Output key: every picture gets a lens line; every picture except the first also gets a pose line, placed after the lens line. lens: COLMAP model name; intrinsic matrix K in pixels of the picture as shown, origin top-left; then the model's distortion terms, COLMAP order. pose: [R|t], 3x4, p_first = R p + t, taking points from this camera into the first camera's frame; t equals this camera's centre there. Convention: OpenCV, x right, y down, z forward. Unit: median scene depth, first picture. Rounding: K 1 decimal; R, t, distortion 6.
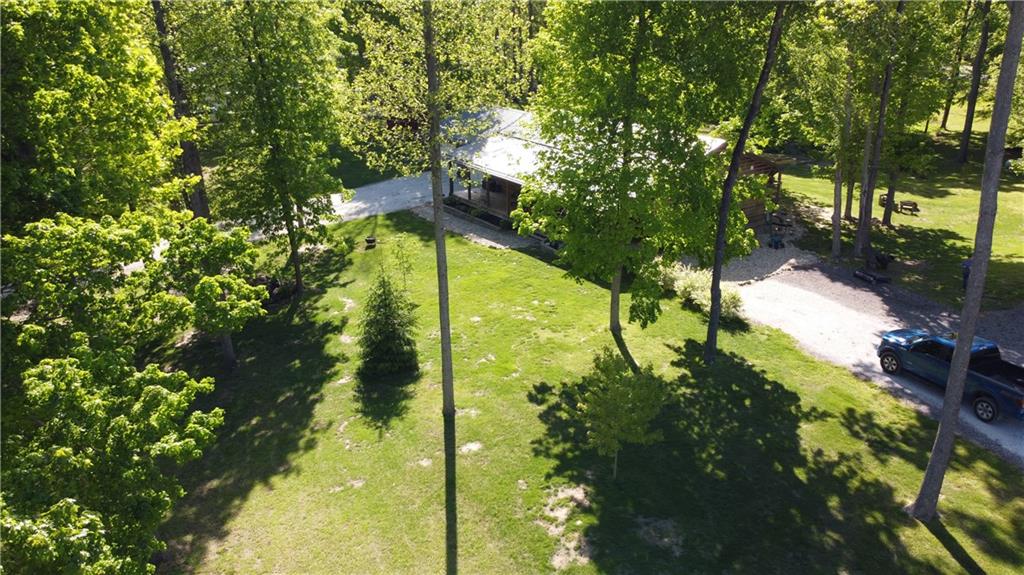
lens RADIAL K [[775.4, 0, 512.0], [0, 775.4, 287.5], [0, 0, 1]] dist [-0.004268, -0.000956]
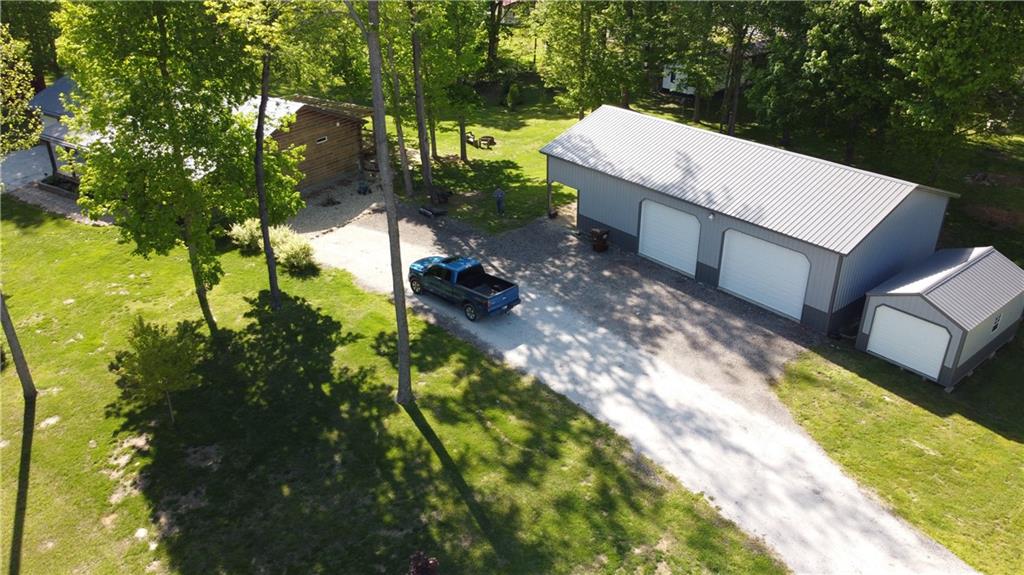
lens RADIAL K [[775.4, 0, 512.0], [0, 775.4, 287.5], [0, 0, 1]] dist [-0.004268, -0.000956]
pose [[0.929069, -0.160158, 0.333436, 0.207478], [0.128371, 0.984986, 0.115427, -0.028293], [-0.346917, -0.064436, 0.935680, -0.254172]]
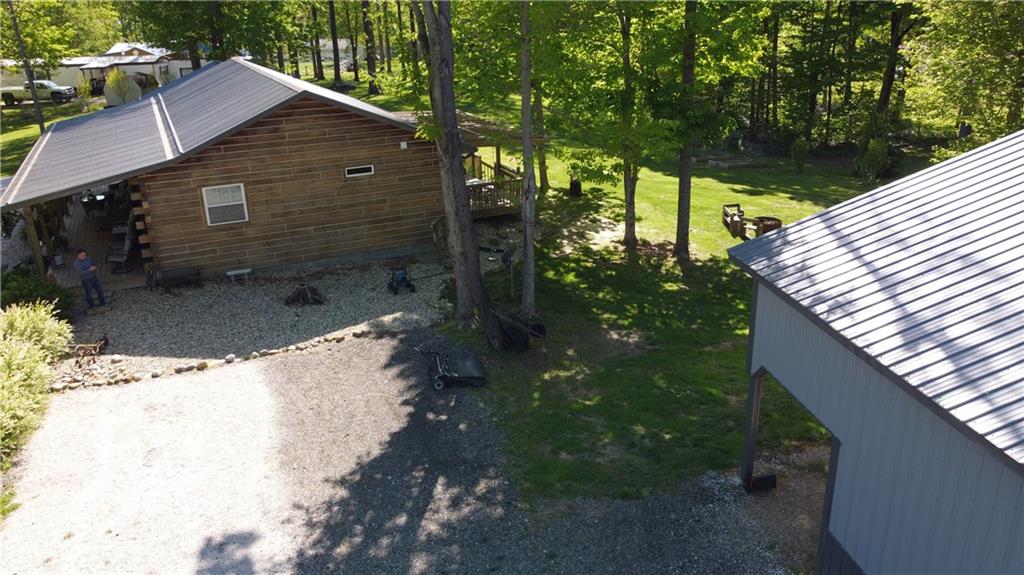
lens RADIAL K [[812.0, 0, 512.0], [0, 812.0, 287.5], [0, 0, 1]] dist [-0.000196, -0.001924]
pose [[0.989877, 0.047087, -0.133889, 0.746098], [-0.049752, 0.998623, -0.016629, -0.074153], [0.132921, 0.023122, 0.990857, 0.695660]]
